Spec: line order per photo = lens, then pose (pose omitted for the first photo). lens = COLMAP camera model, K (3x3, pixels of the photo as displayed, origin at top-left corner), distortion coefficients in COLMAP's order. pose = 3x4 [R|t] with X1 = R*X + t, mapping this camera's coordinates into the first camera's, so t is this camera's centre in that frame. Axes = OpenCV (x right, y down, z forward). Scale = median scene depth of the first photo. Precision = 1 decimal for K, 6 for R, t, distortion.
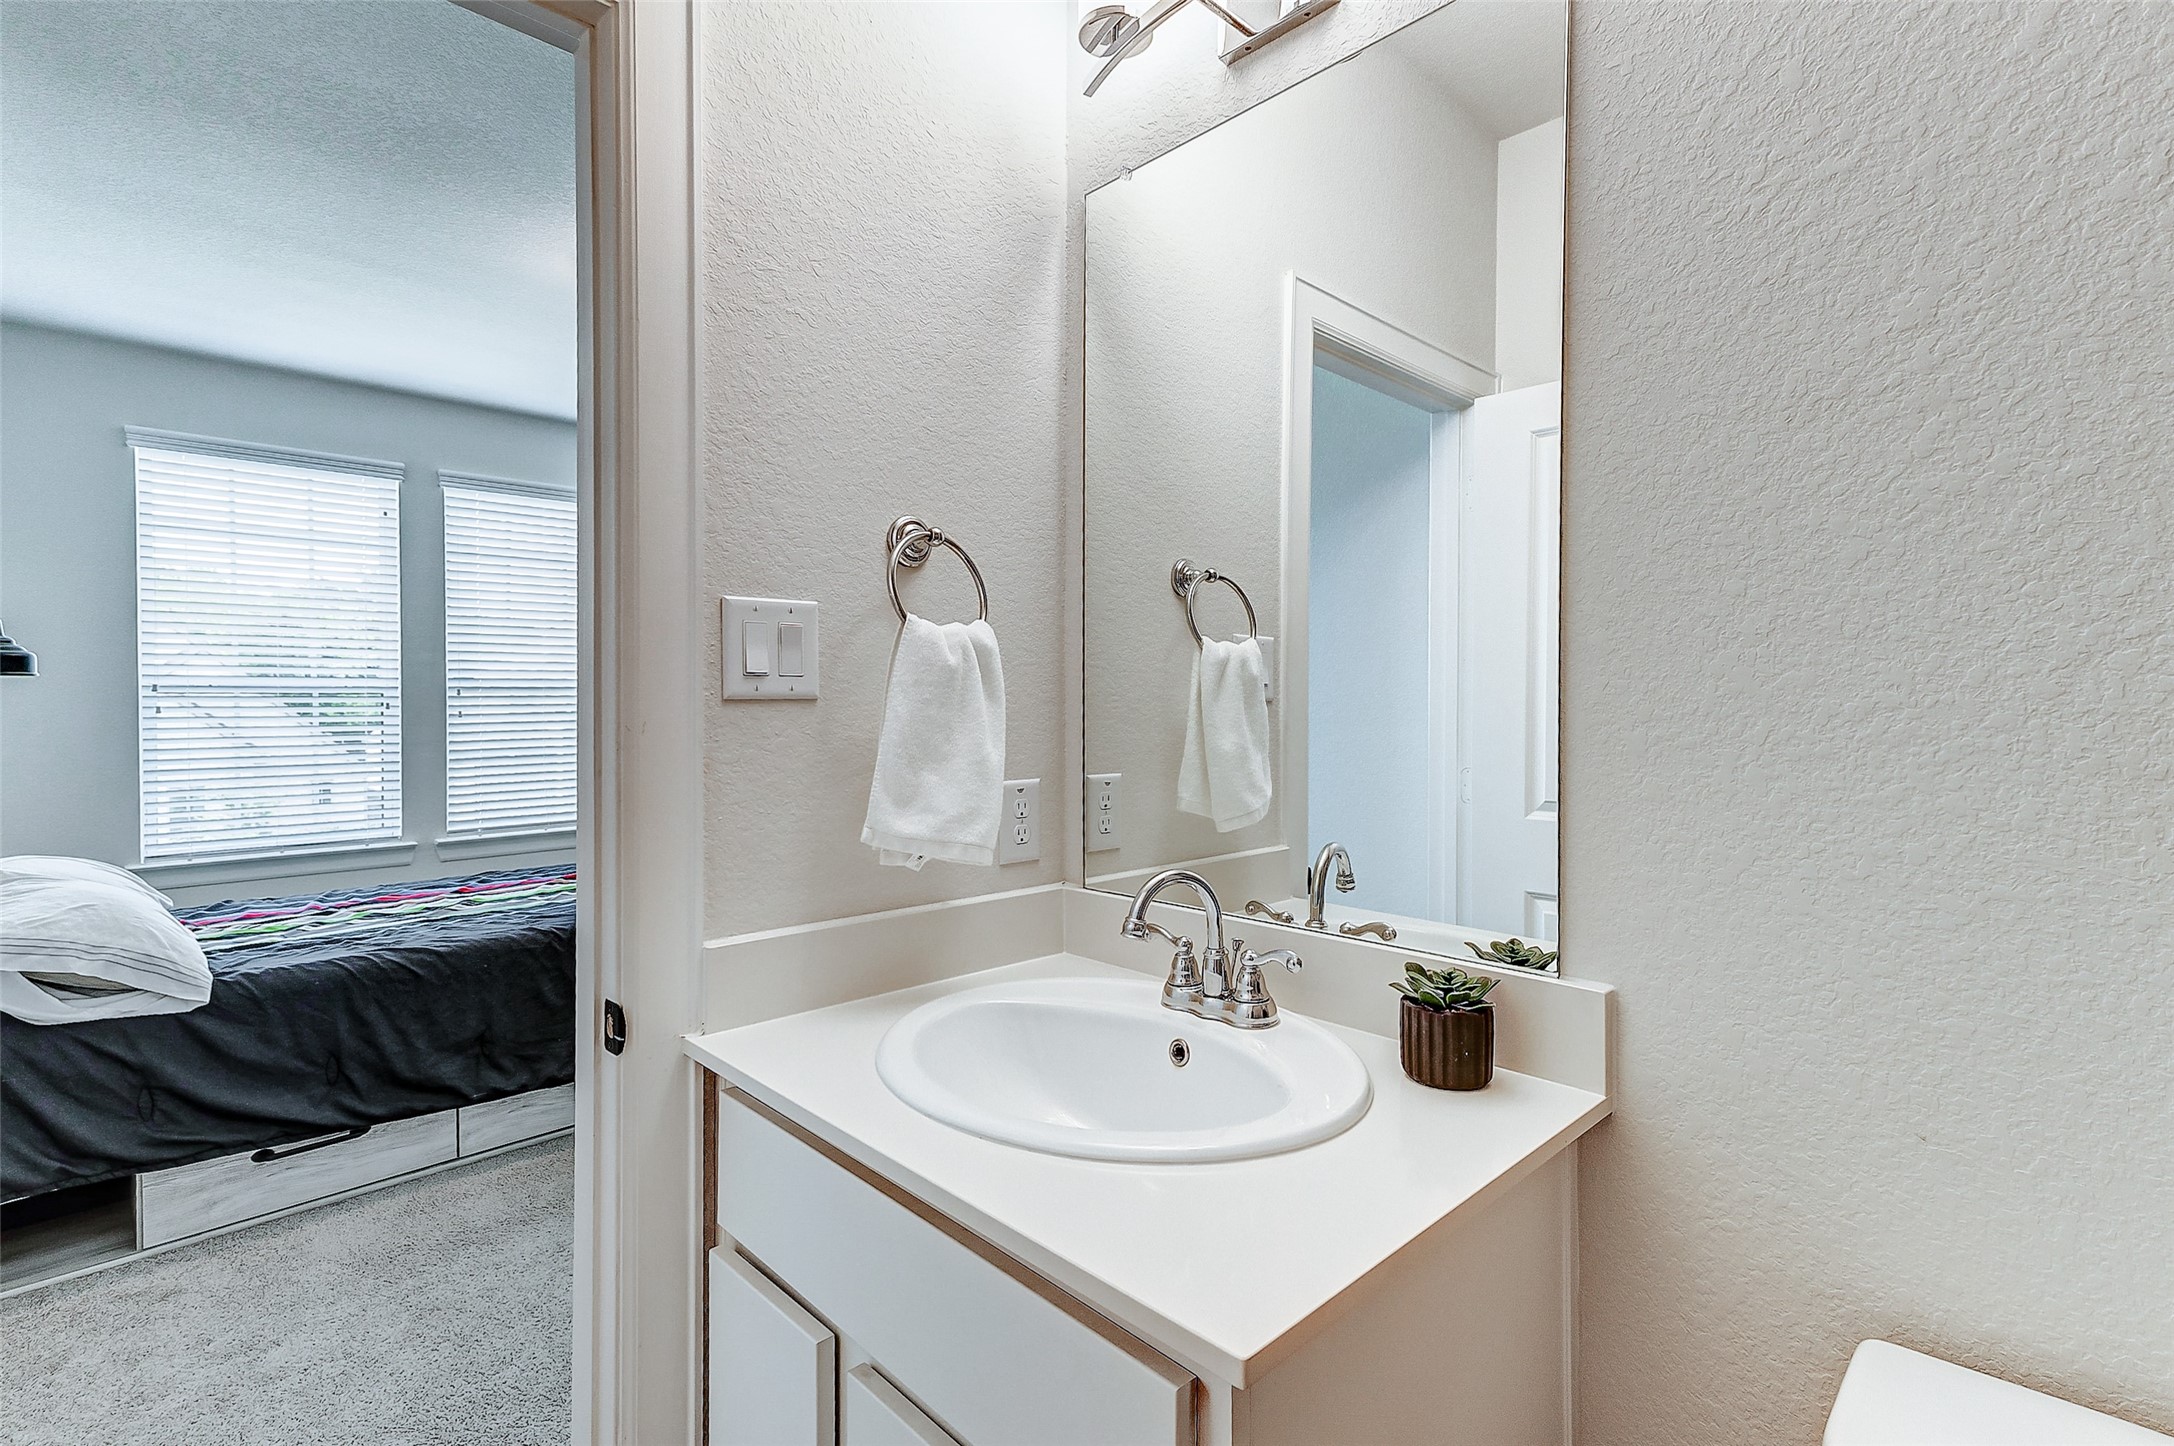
lens RADIAL K [[985.6, 0, 1088.4], [0, 985.6, 720.3], [0, 0, 1]] dist [0.006755, 0.001916]
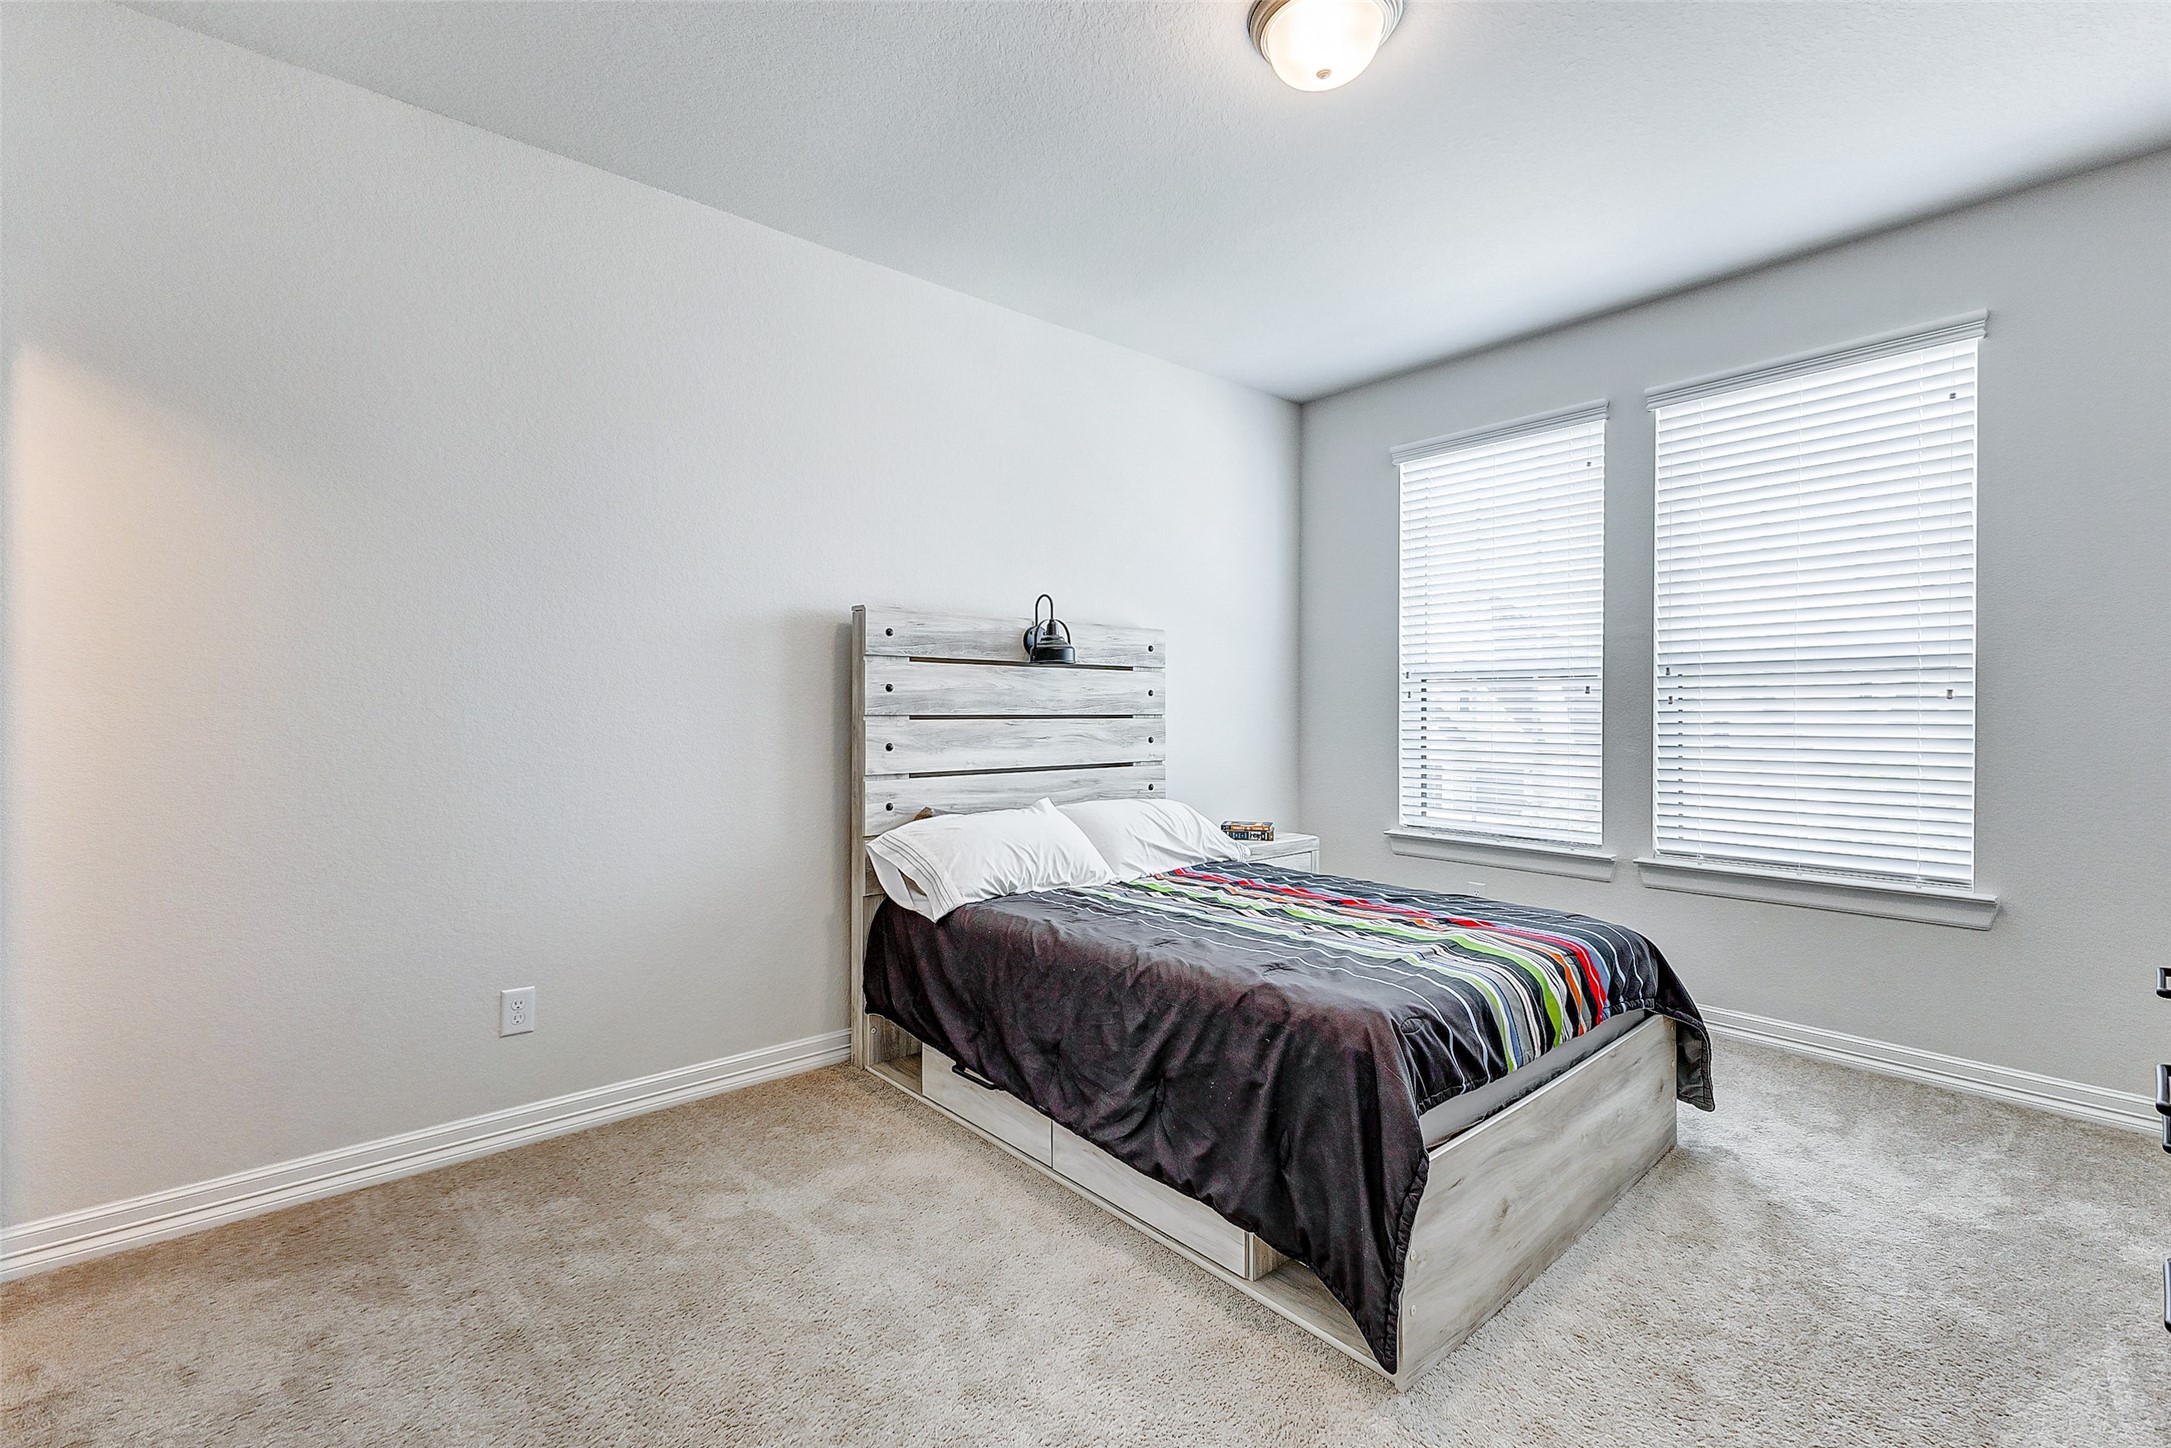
lens RADIAL K [[984.2, 0, 1098.5], [0, 984.2, 714.2], [0, 0, 1]] dist [0.006755, 0.001916]
pose [[-0.074825, 0.016740, -0.997056, 0.173091], [-0.013956, 0.999744, 0.017832, -0.002716], [0.997099, 0.015249, -0.074573, 0.657972]]
